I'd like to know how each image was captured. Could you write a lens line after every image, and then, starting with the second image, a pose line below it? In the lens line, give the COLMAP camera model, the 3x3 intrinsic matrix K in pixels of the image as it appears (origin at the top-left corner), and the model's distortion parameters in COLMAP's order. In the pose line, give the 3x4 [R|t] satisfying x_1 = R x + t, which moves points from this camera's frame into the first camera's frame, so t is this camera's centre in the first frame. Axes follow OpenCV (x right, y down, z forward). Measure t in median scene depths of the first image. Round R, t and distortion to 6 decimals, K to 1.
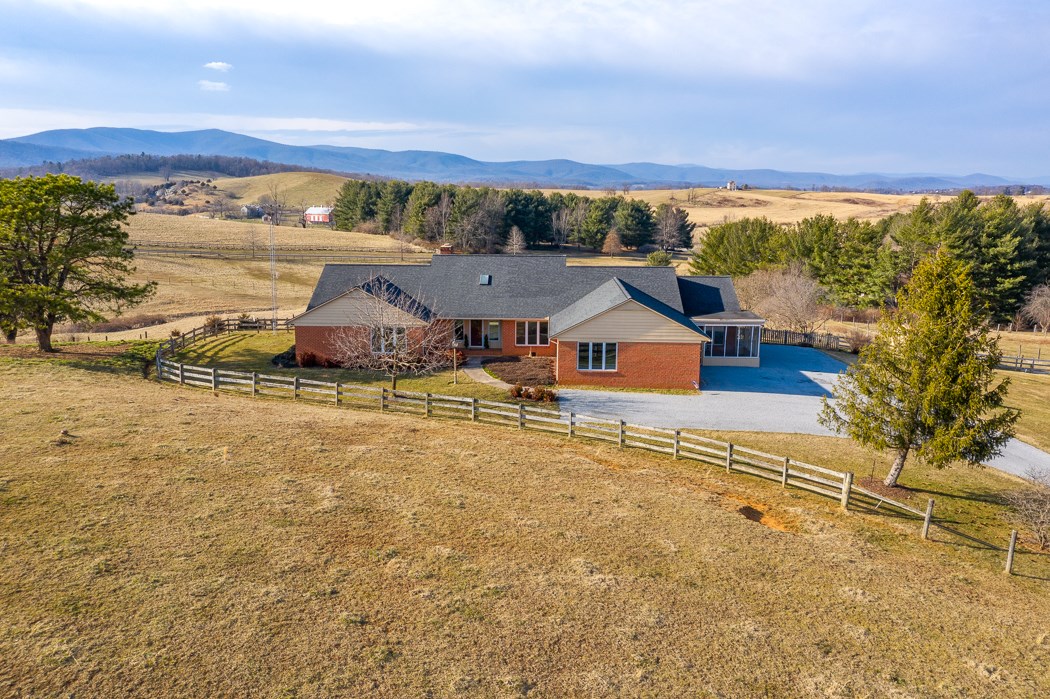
lens RADIAL K [[833.3, 0, 524.9], [0, 833.3, 318.5], [0, 0, 1]] dist [-0.020894, -0.005529]
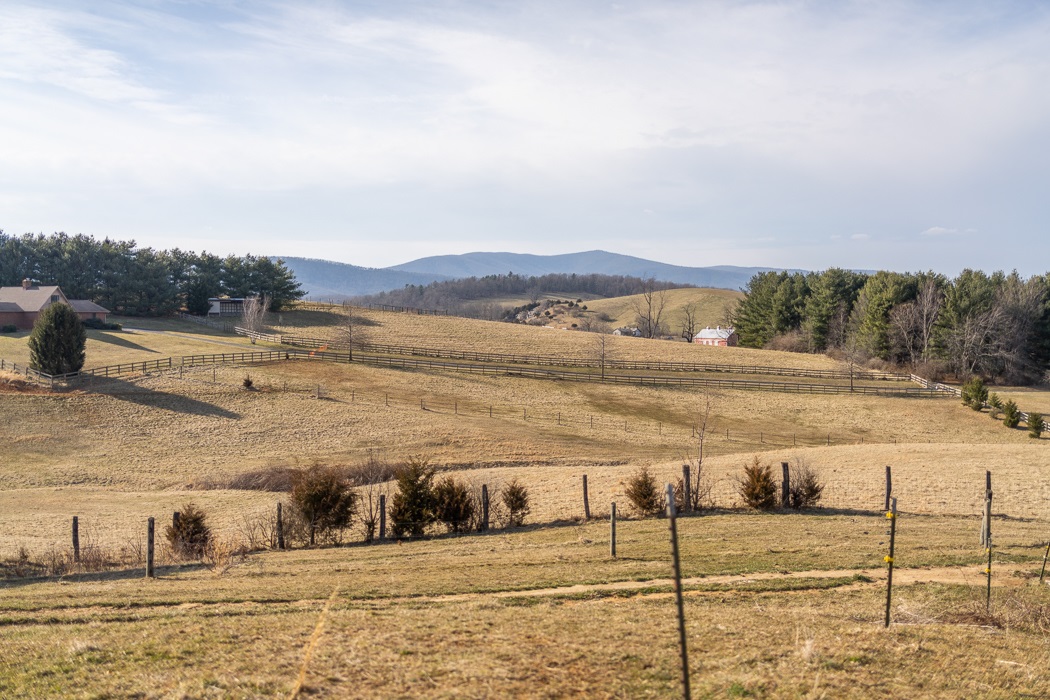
lens RADIAL K [[1056.1, 0, 525.0], [0, 1056.1, 350.0], [0, 0, 1]] dist [0.016463, 0.017559]
pose [[0.913125, 0.004786, -0.407652, -0.047571], [-0.056344, 0.991817, -0.114562, -0.001676], [0.403768, 0.127578, 0.905922, 0.209212]]
